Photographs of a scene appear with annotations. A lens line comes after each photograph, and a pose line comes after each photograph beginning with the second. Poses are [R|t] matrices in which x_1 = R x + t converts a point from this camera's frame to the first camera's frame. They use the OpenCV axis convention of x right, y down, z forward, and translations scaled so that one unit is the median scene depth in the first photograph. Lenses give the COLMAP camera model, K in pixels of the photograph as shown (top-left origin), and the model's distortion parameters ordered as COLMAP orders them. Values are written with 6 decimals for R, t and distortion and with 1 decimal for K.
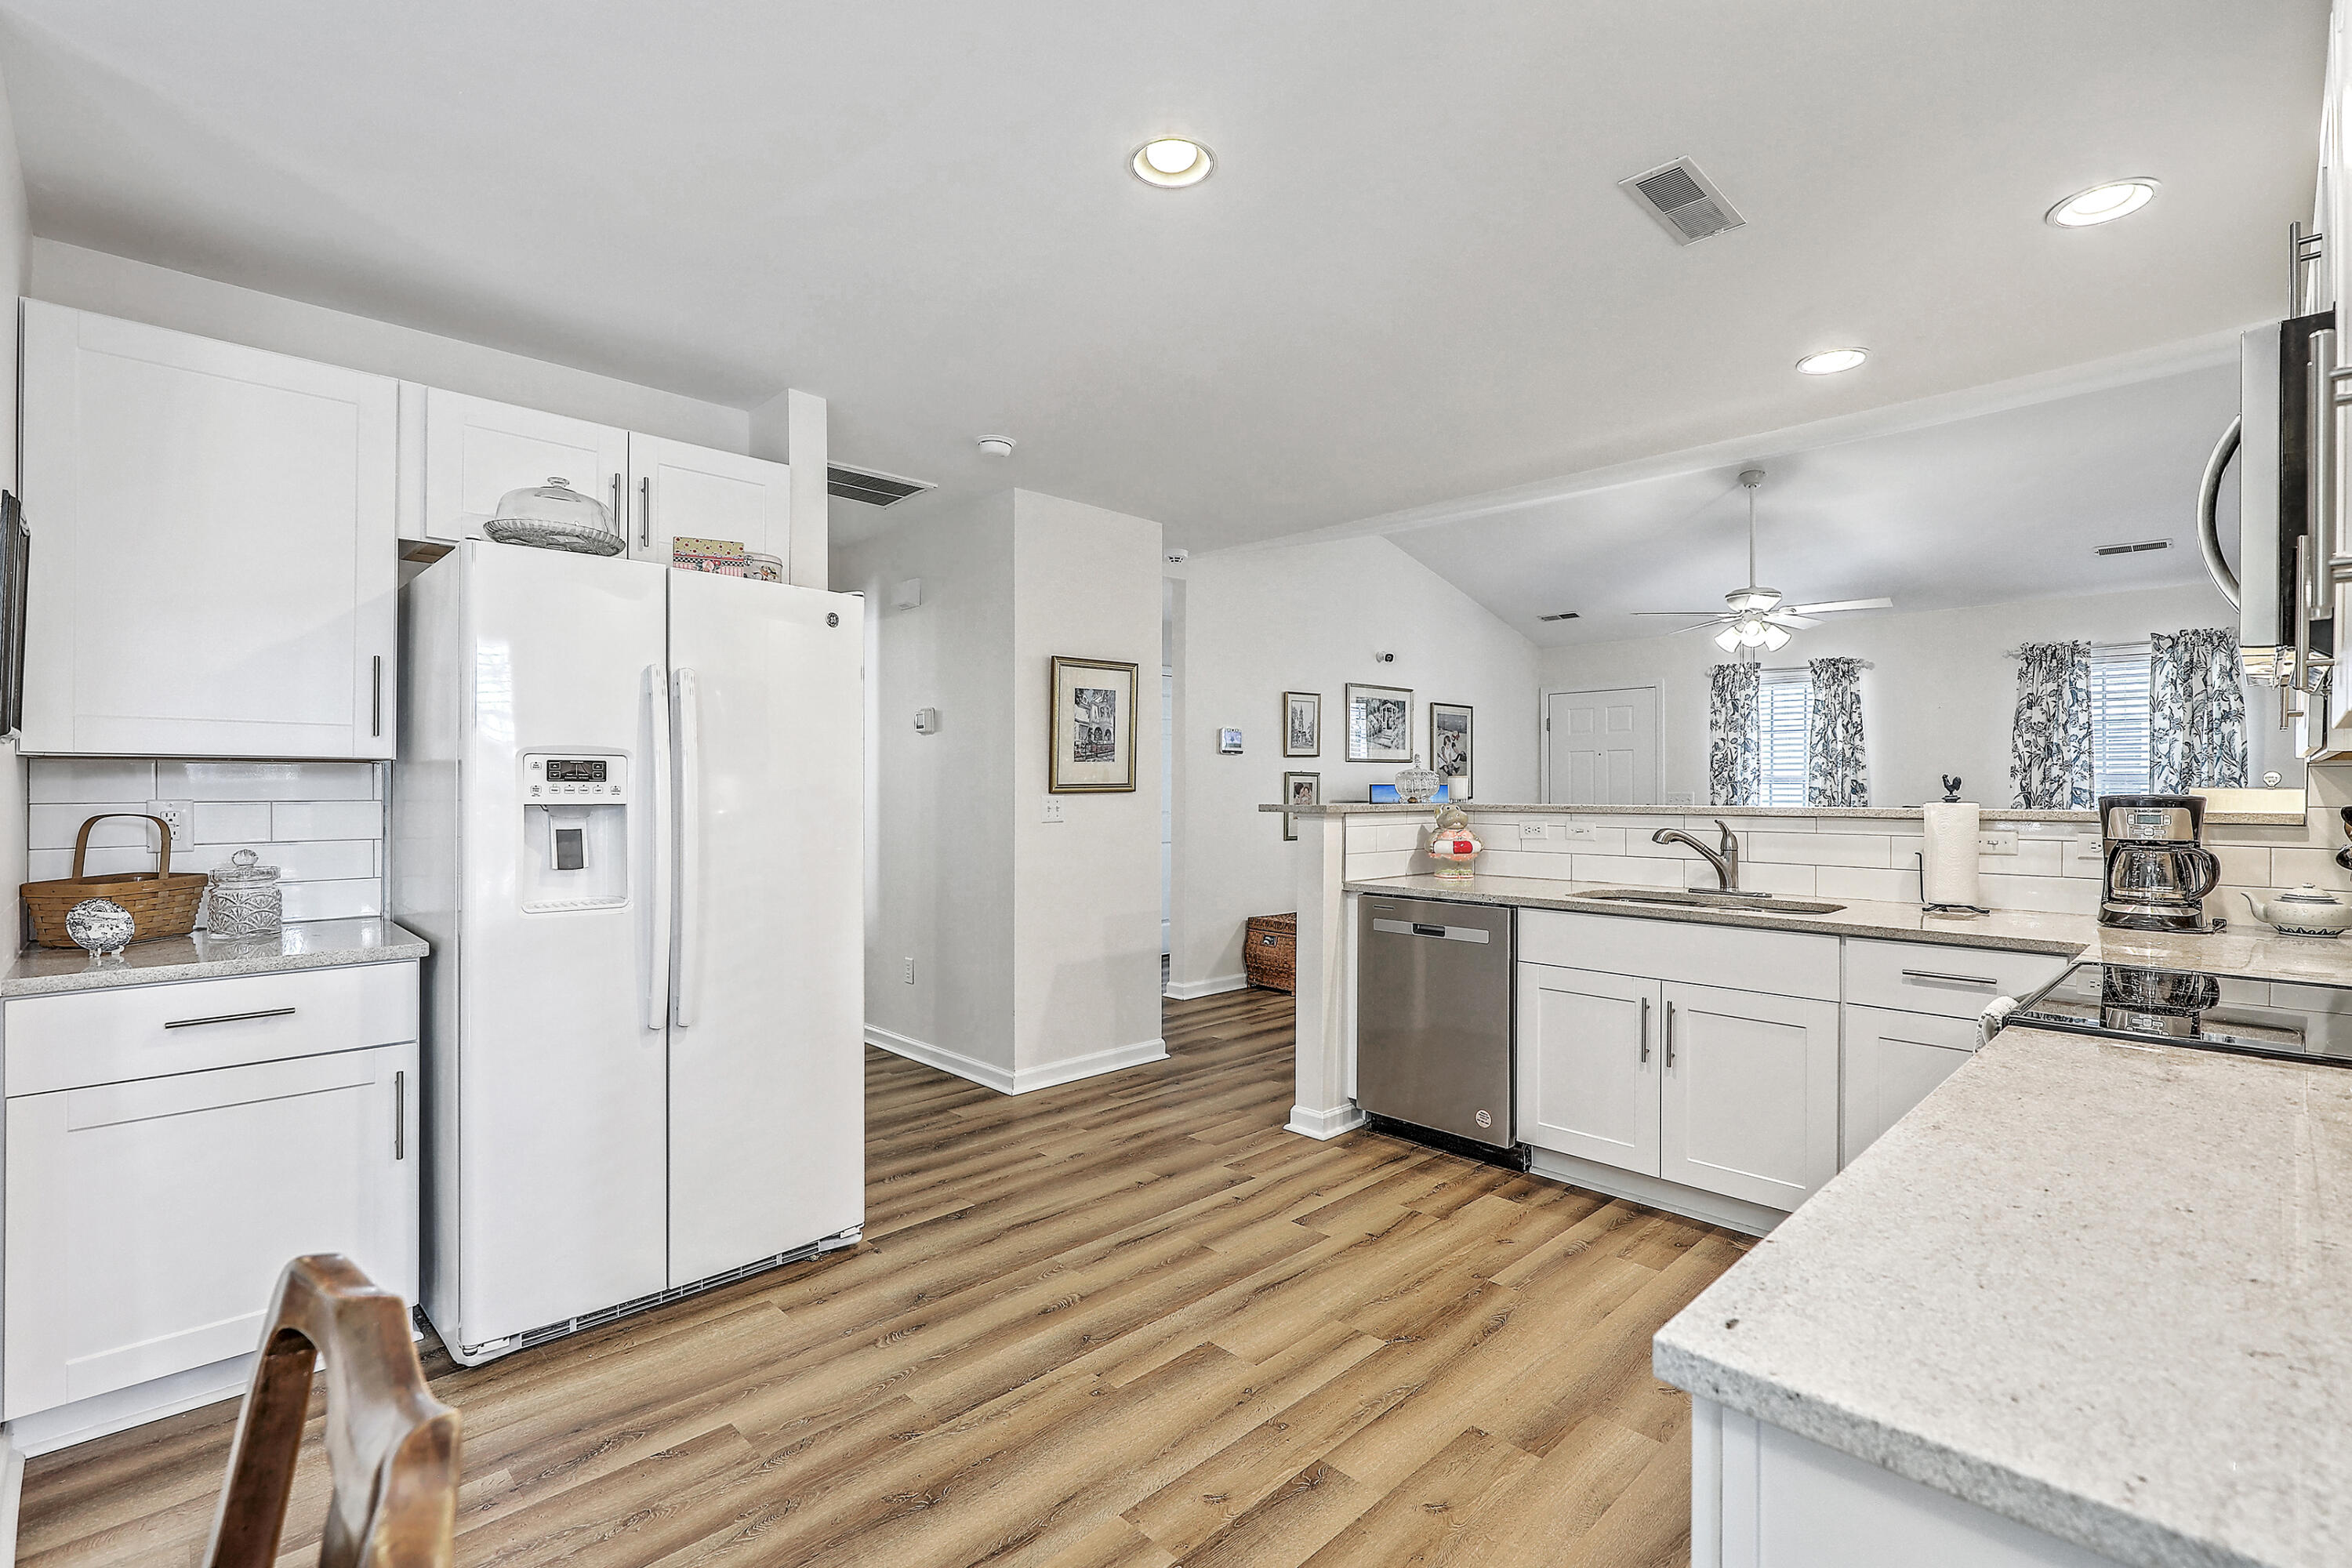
lens RADIAL K [[1076.0, 0, 1189.1], [0, 1076.0, 783.9], [0, 0, 1]] dist [-0.003251, 0.000879]
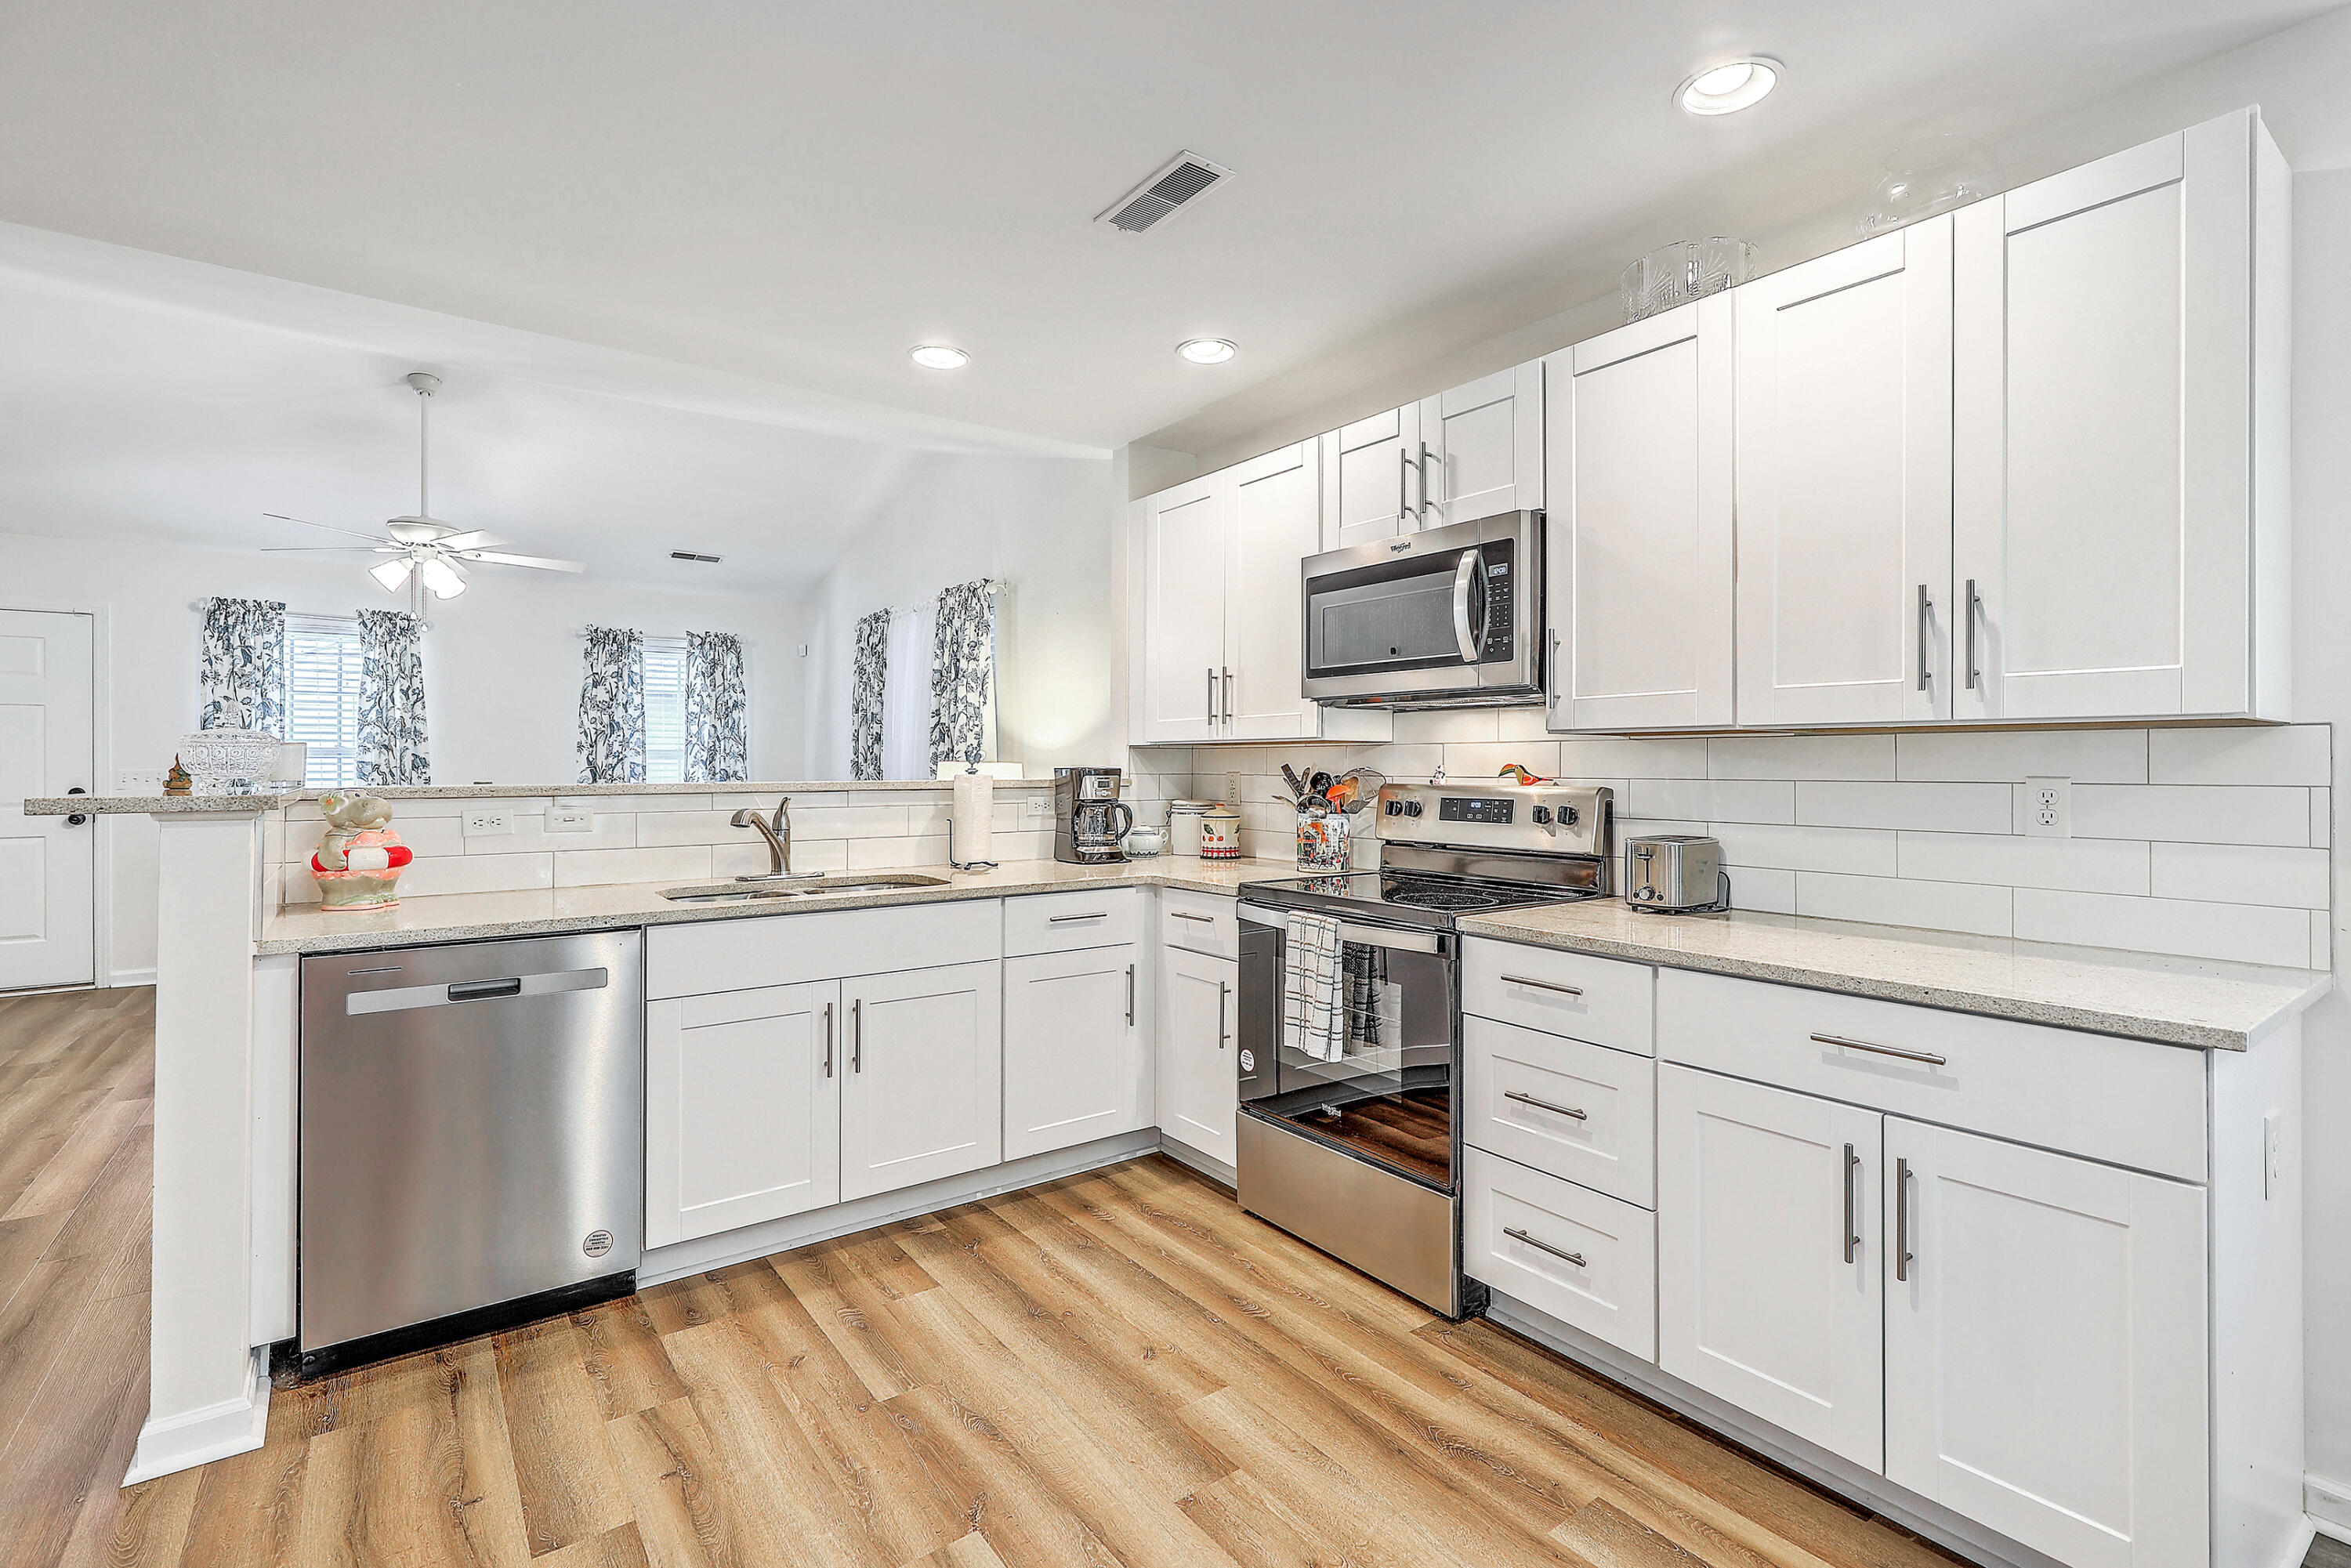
lens RADIAL K [[1075.5, 0, 1188.7], [0, 1075.5, 766.5], [0, 0, 1]] dist [-0.003251, 0.000879]
pose [[0.124806, -0.003638, 0.992174, -0.203760], [-0.002459, 0.999989, 0.003976, 0.001957], [-0.992178, -0.002936, 0.124796, 0.308671]]
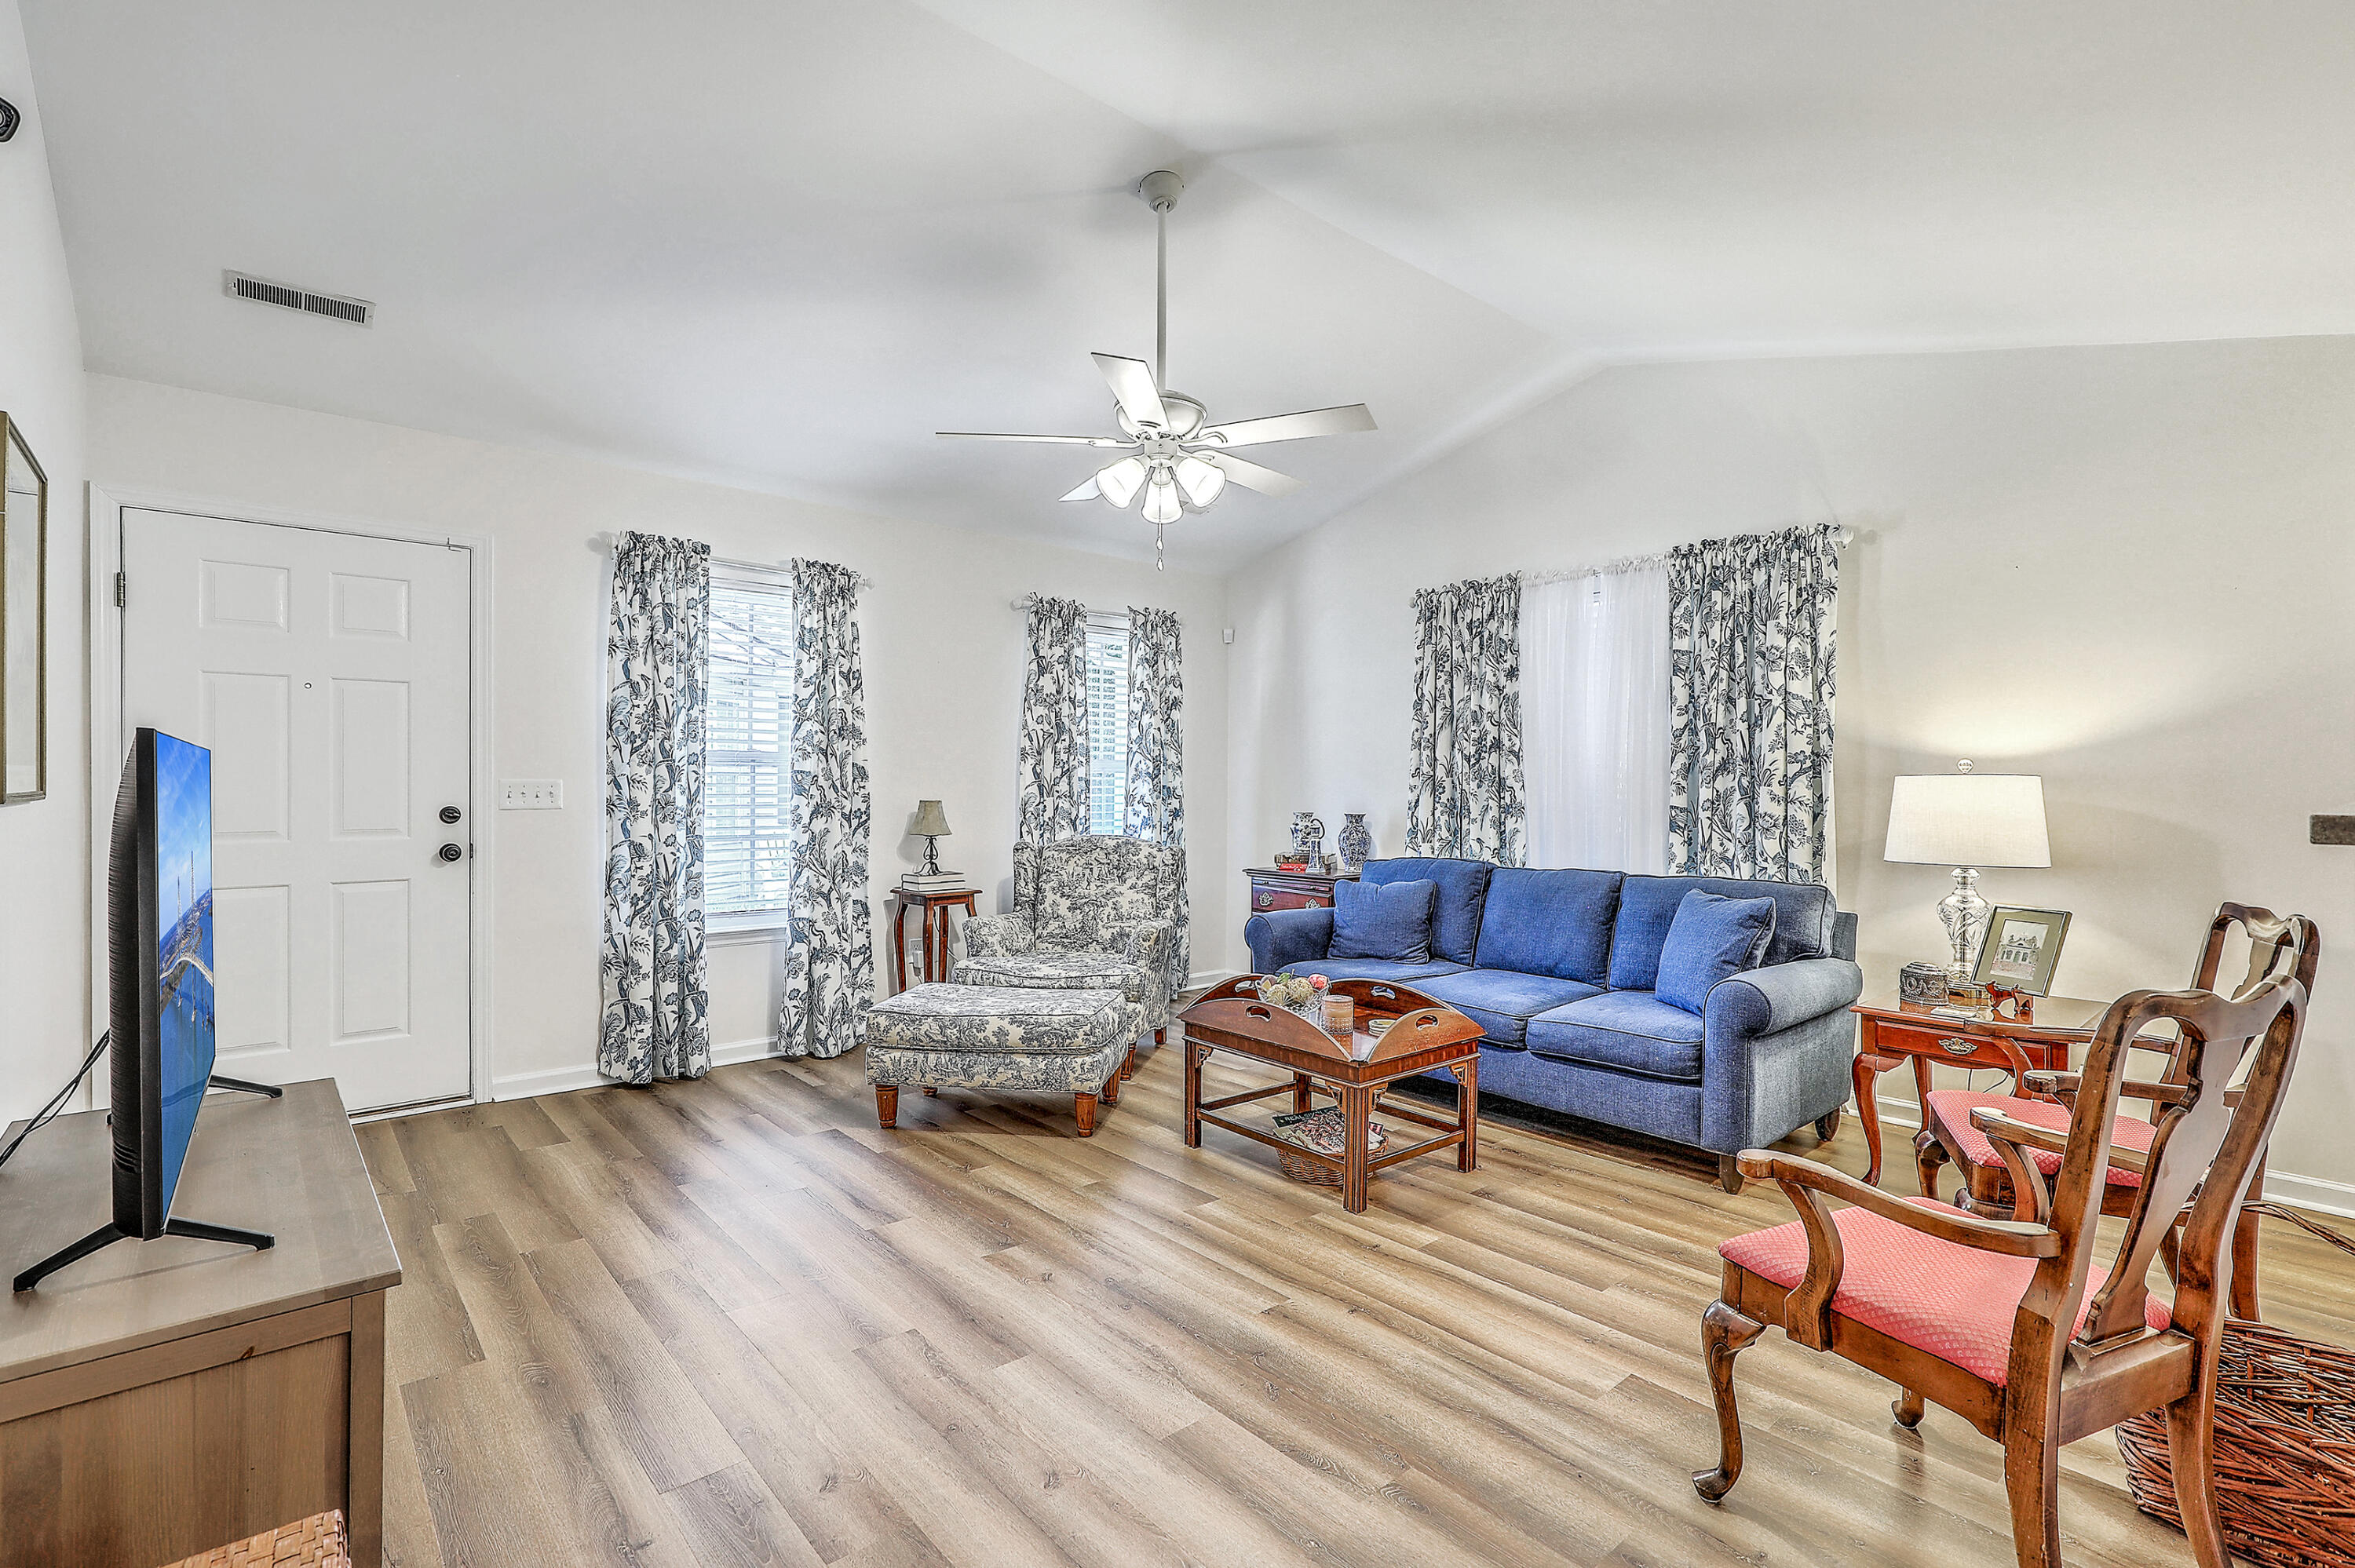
lens RADIAL K [[1077.2, 0, 1204.0], [0, 1077.2, 797.0], [0, 0, 1]] dist [-0.003251, 0.000879]
pose [[0.043373, -0.011710, 0.998990, -0.013098], [-0.007457, 0.999900, 0.012044, 0.009949], [-0.999031, -0.007972, 0.043281, 0.898445]]
